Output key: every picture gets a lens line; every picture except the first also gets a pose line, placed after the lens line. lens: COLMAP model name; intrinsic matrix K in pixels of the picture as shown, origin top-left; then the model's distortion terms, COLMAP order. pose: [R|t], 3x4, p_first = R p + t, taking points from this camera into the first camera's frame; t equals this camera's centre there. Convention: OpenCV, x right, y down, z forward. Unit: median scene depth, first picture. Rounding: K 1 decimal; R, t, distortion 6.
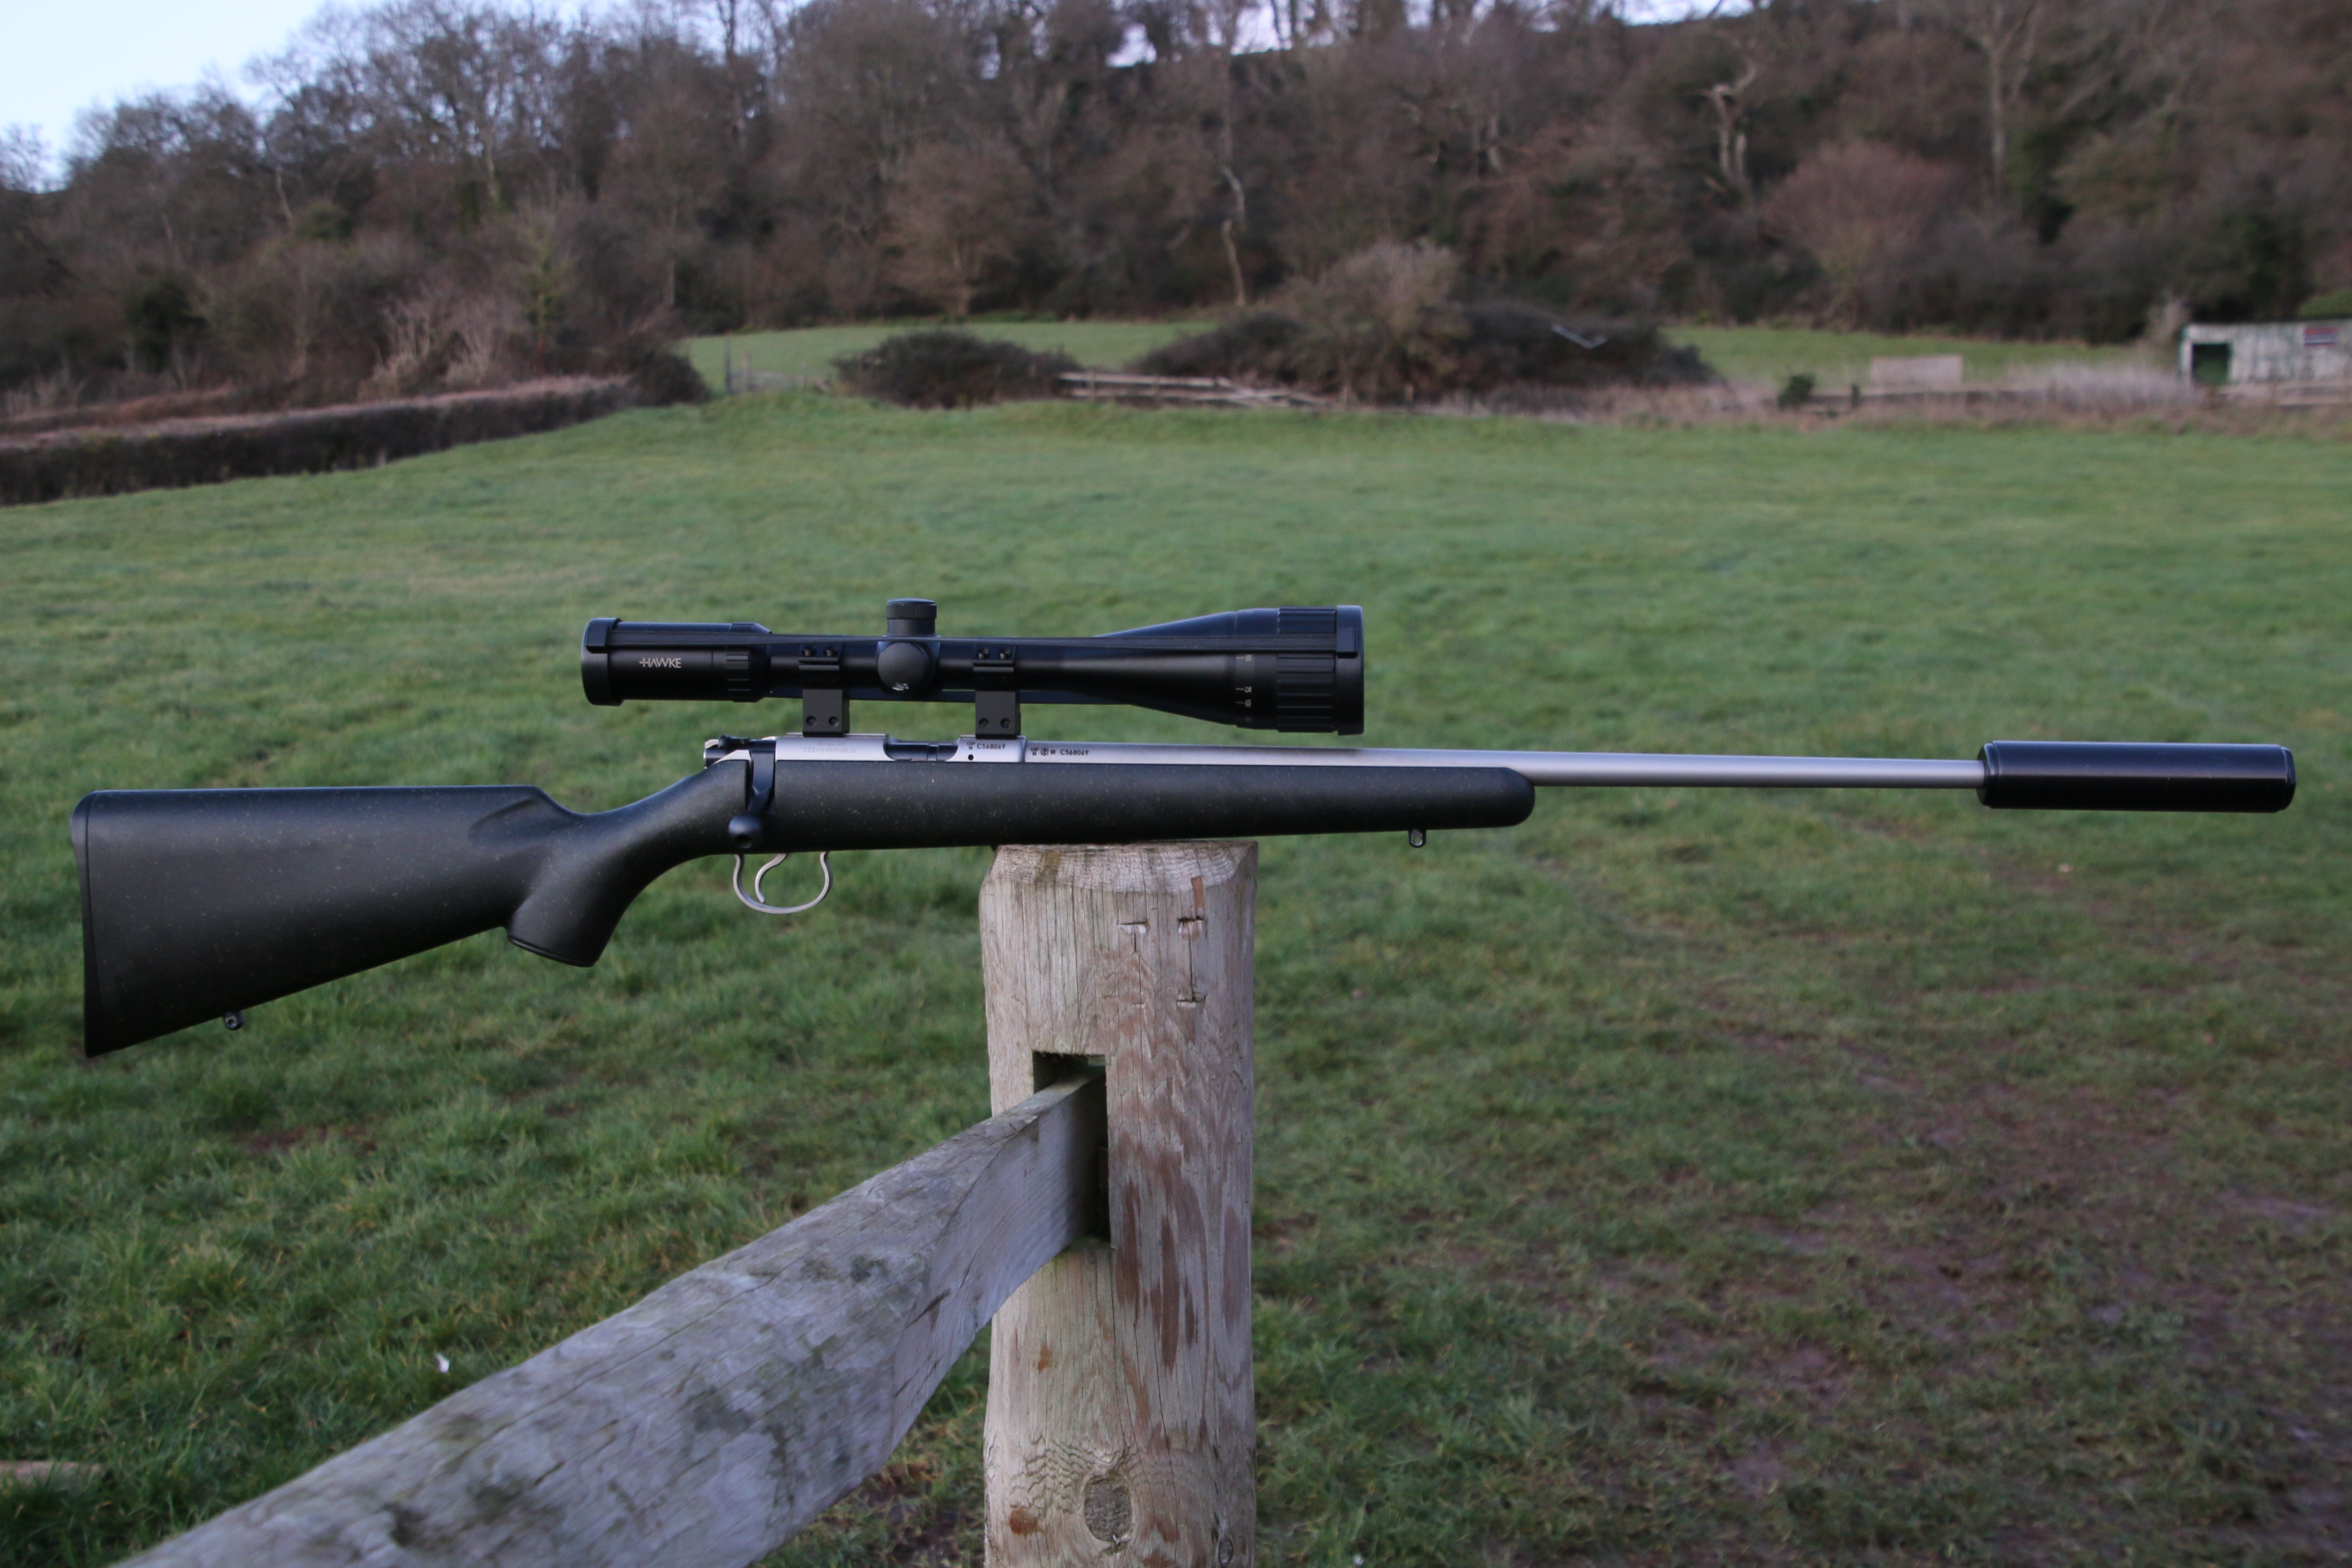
lens RADIAL K [[3116.0, 0, 1154.1], [0, 3116.0, 790.5], [0, 0, 1]] dist [0.088154, 0.000000]
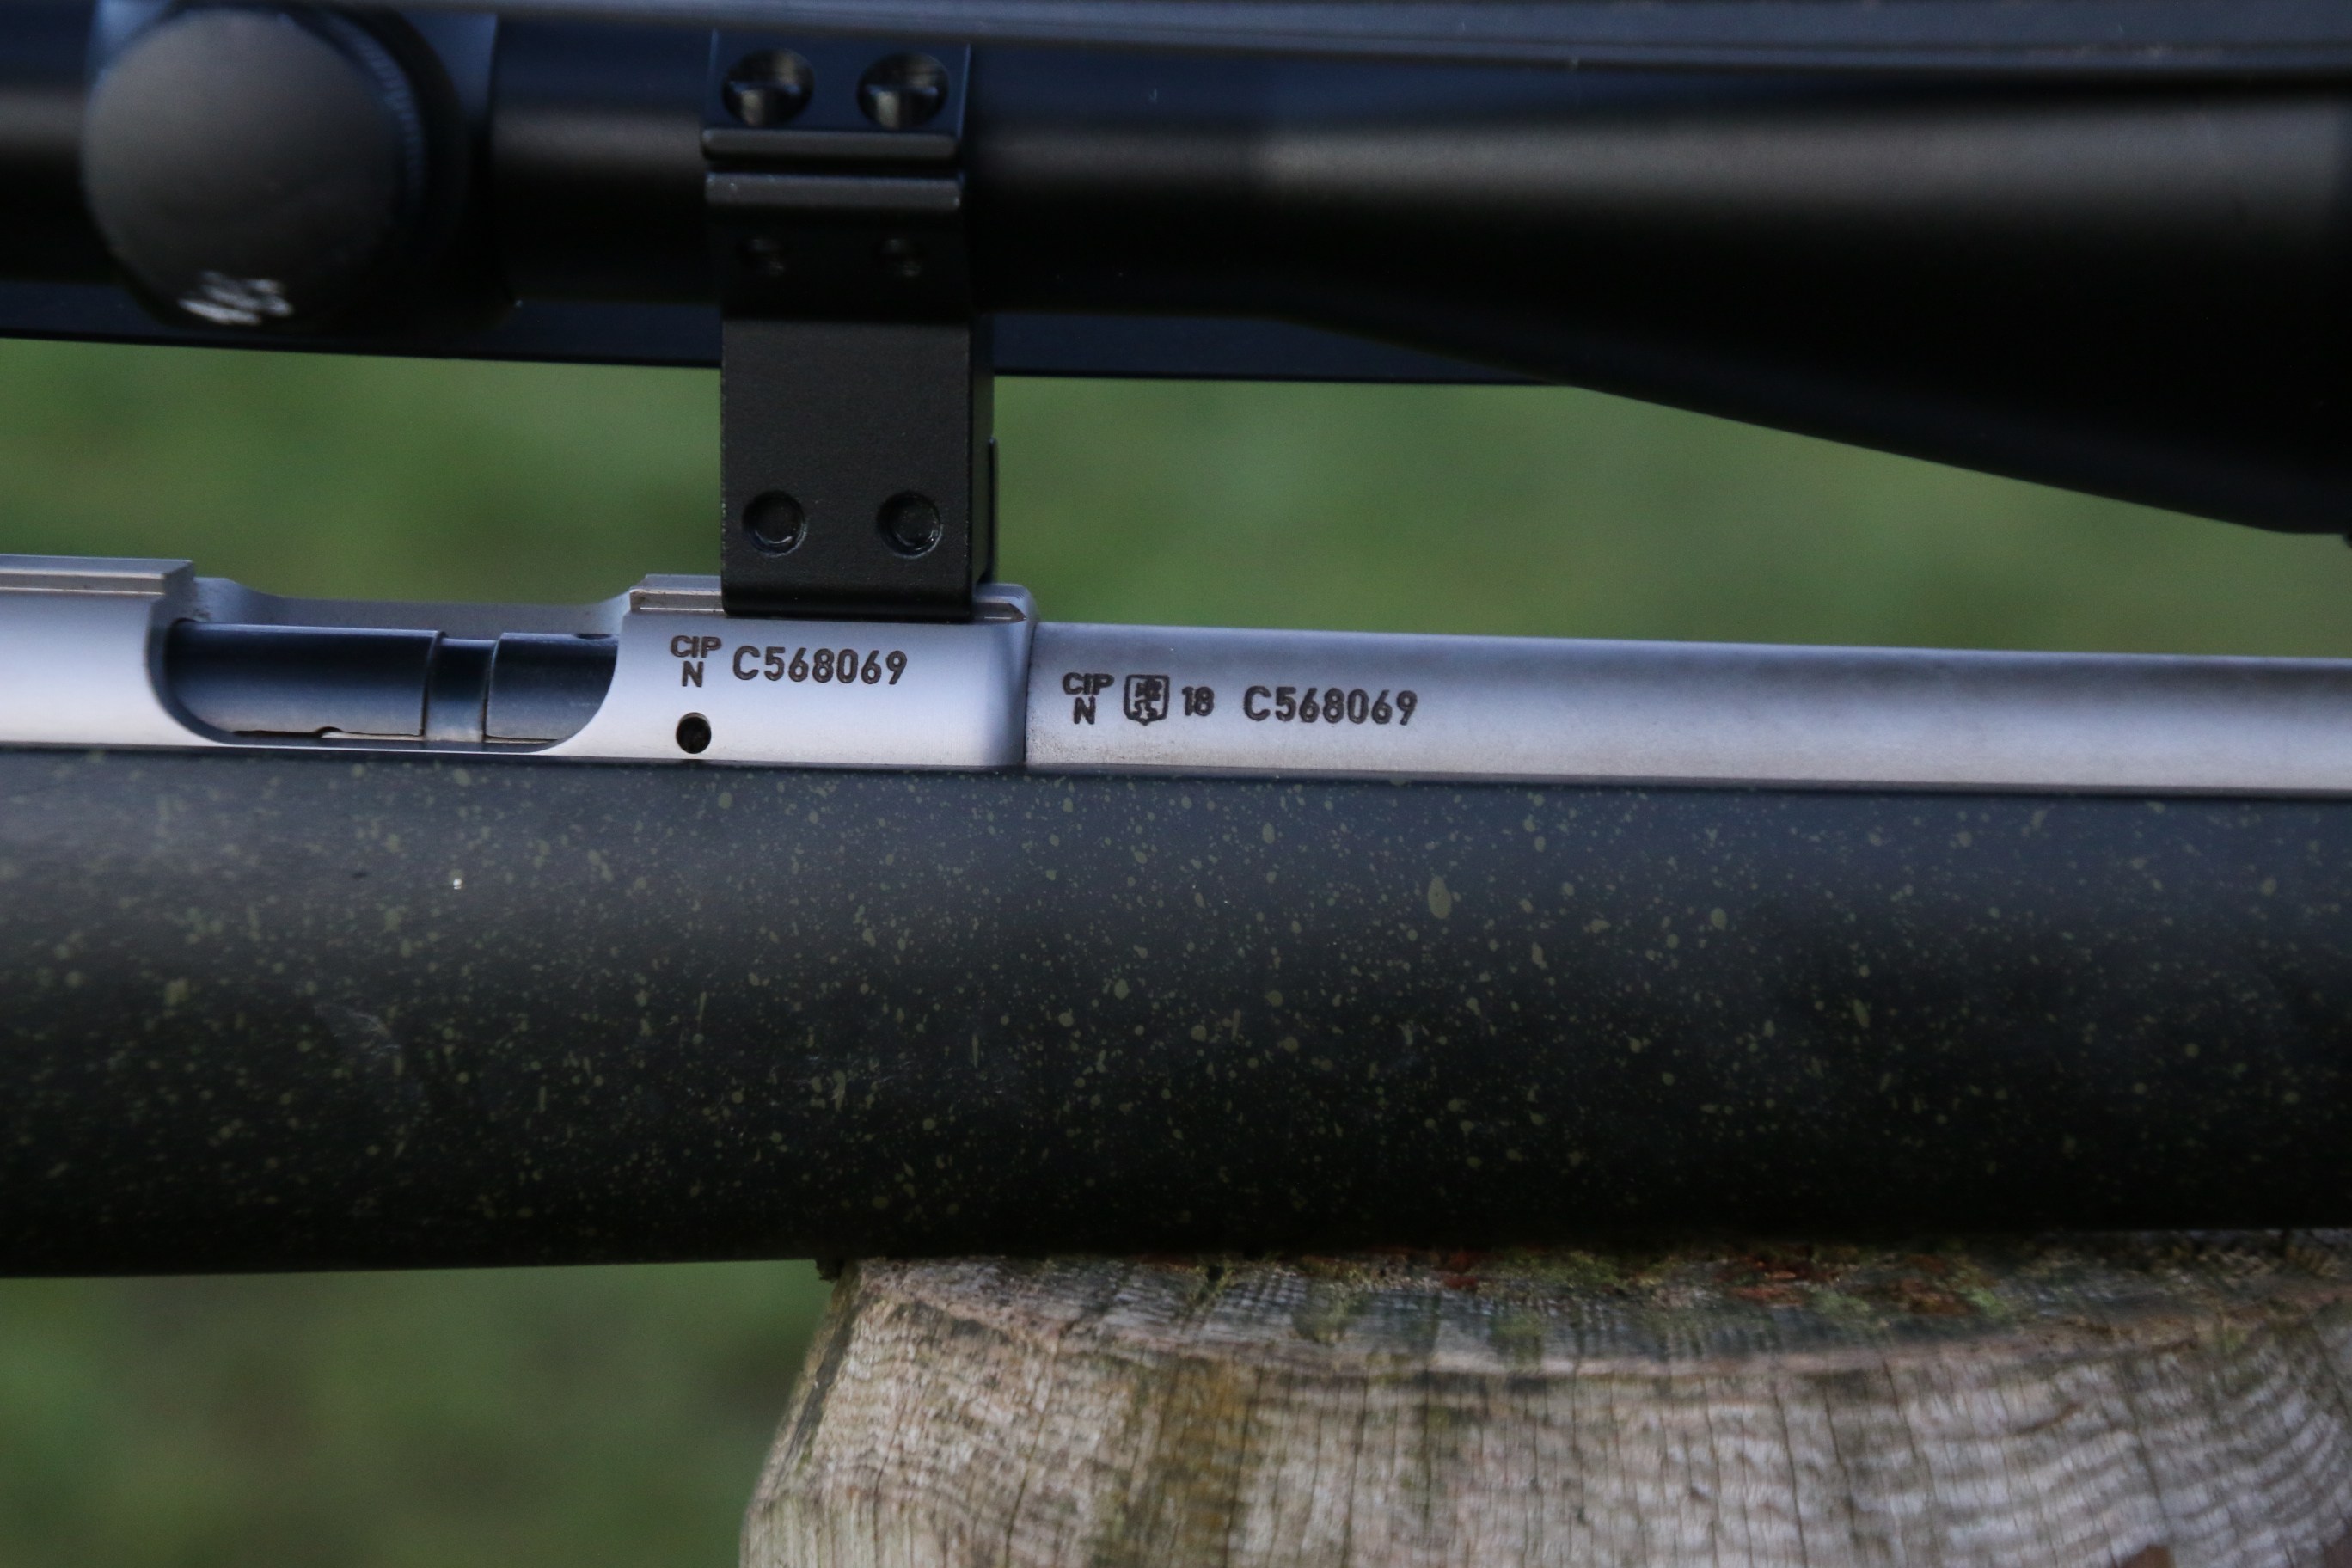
lens RADIAL K [[6532.6, 0, 1082.5], [0, 6532.6, 853.1], [0, 0, 1]] dist [0.618716, 0.000000]
pose [[0.999951, 0.007449, -0.006503, -0.009234], [-0.006731, 0.994542, 0.104122, -0.010213], [0.007243, -0.104073, 0.994543, 0.168067]]
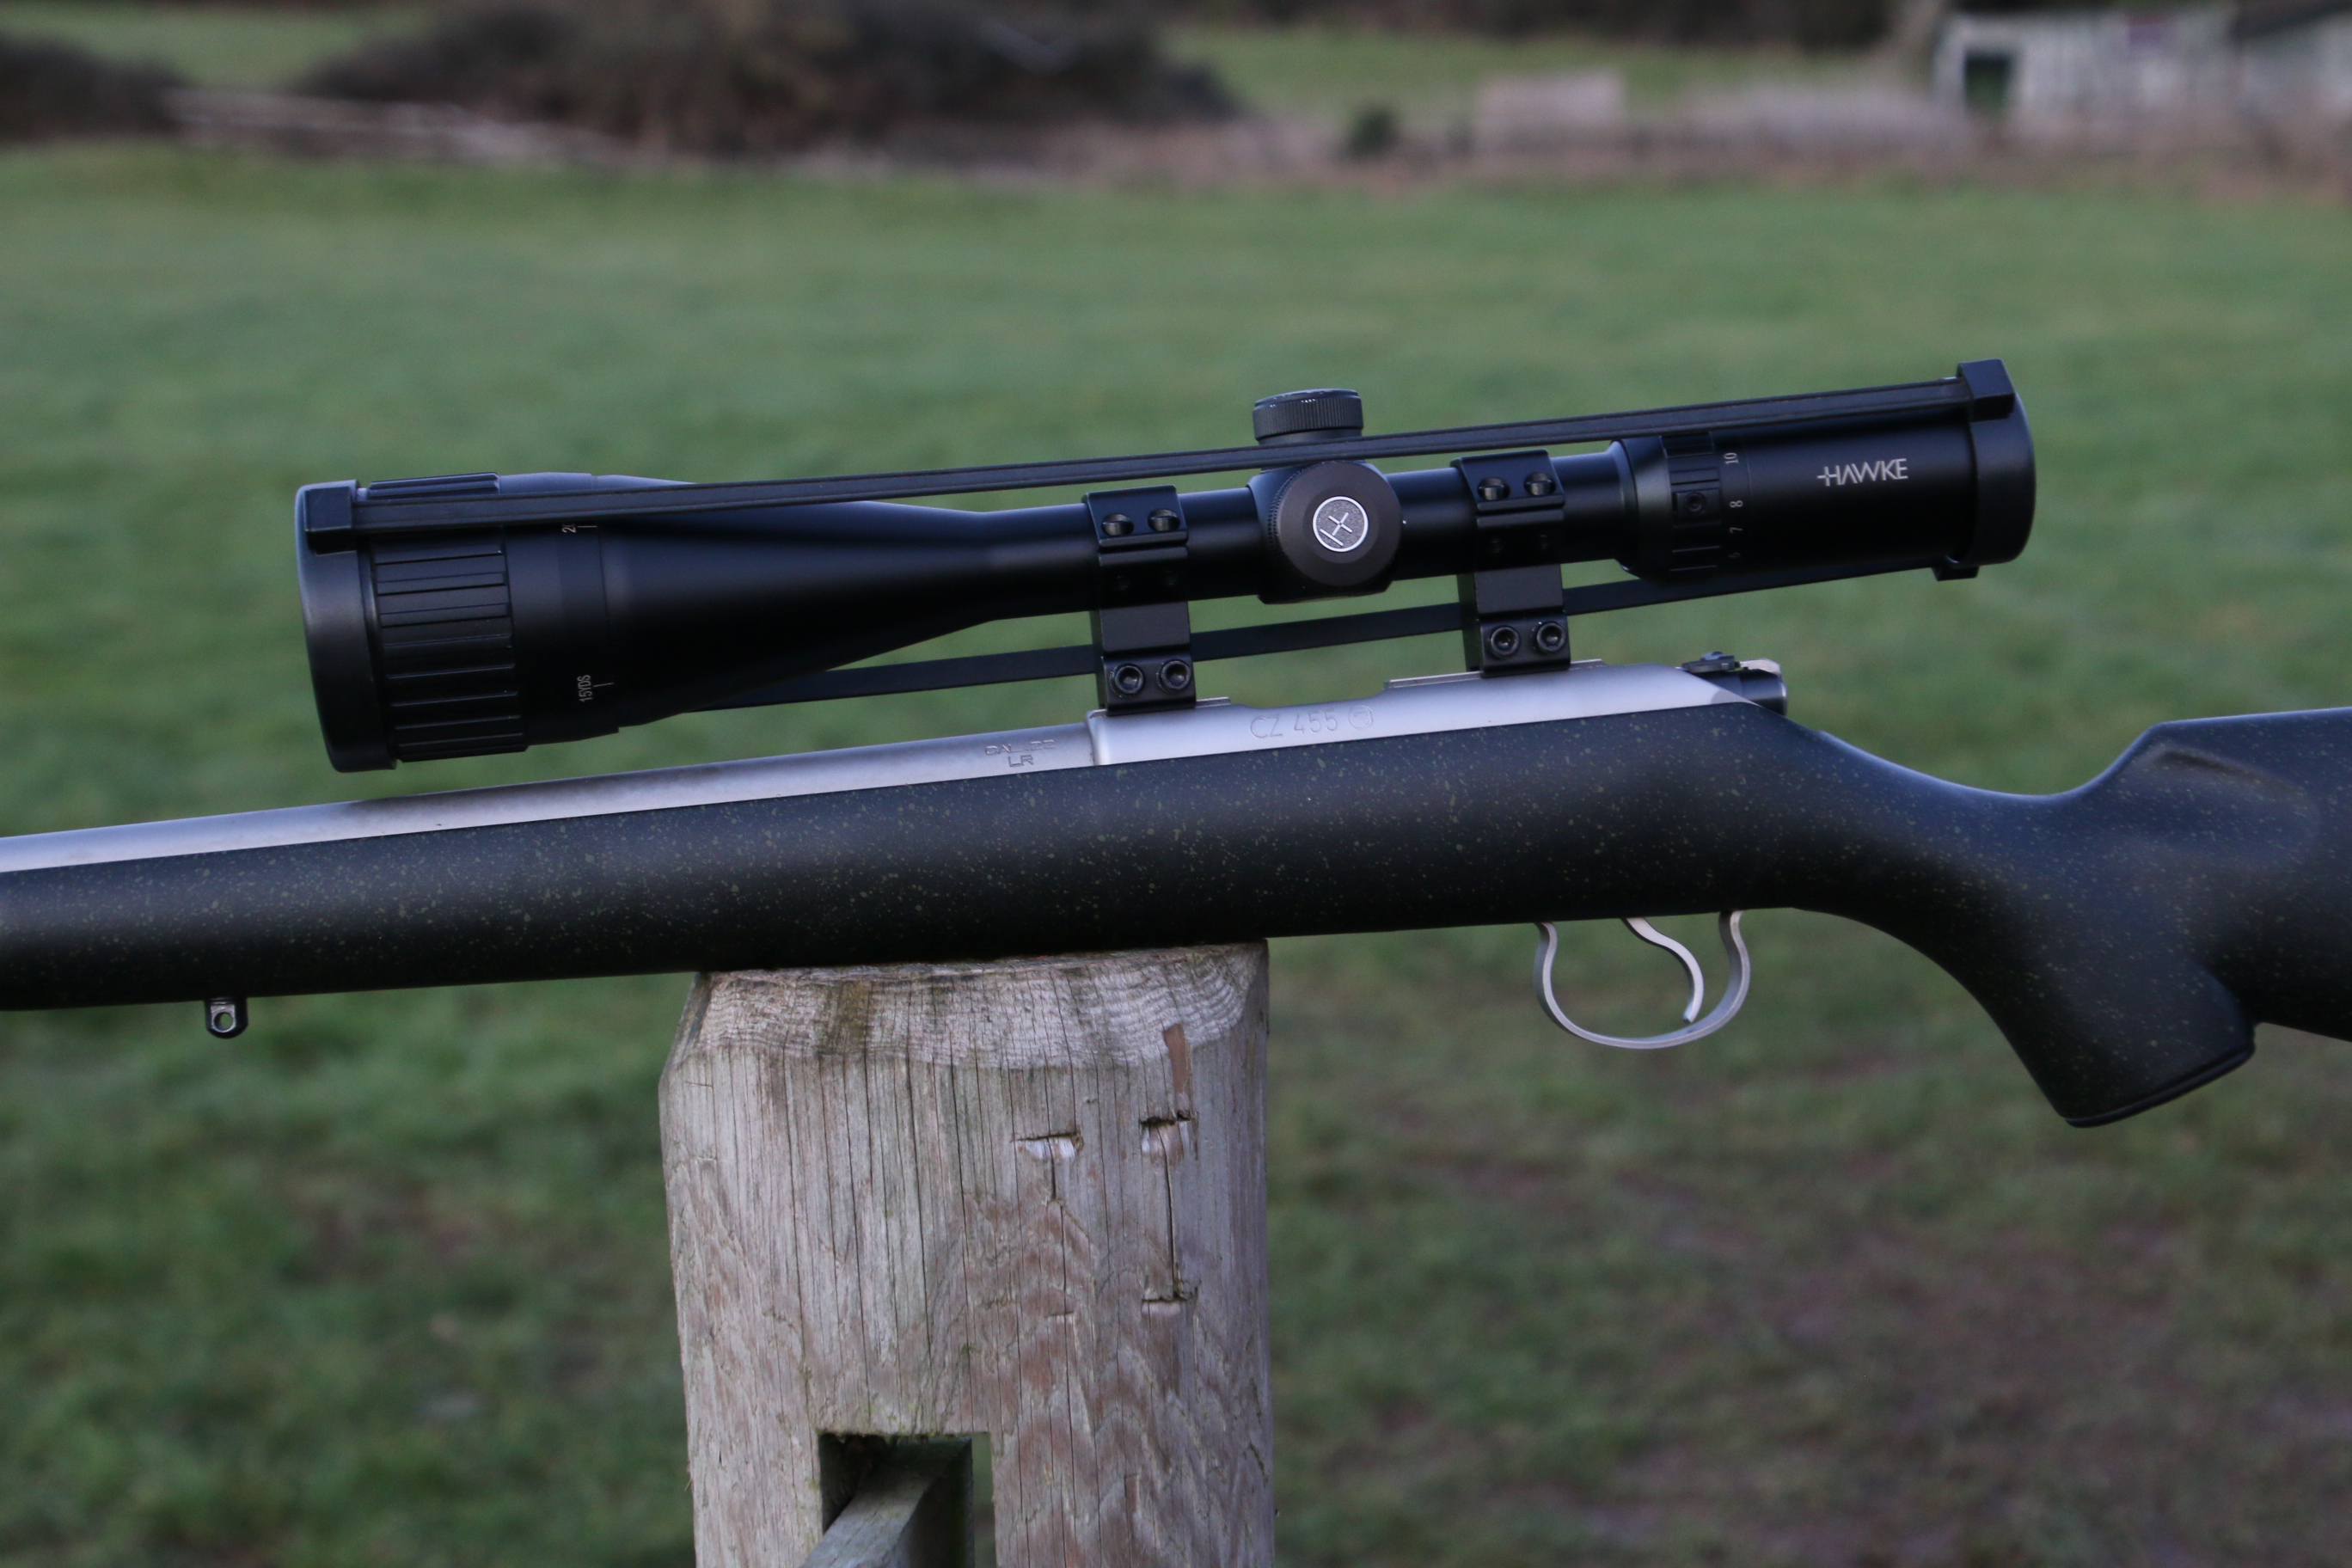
lens RADIAL K [[4794.4, 0, 1233.5], [0, 4794.4, 806.4], [0, 0, 1]] dist [0.438356, 0.000000]
pose [[0.980683, -0.036699, 0.192130, -0.027754], [0.035563, 0.999324, 0.009360, -0.002622], [-0.192343, -0.002346, 0.981325, 0.077407]]
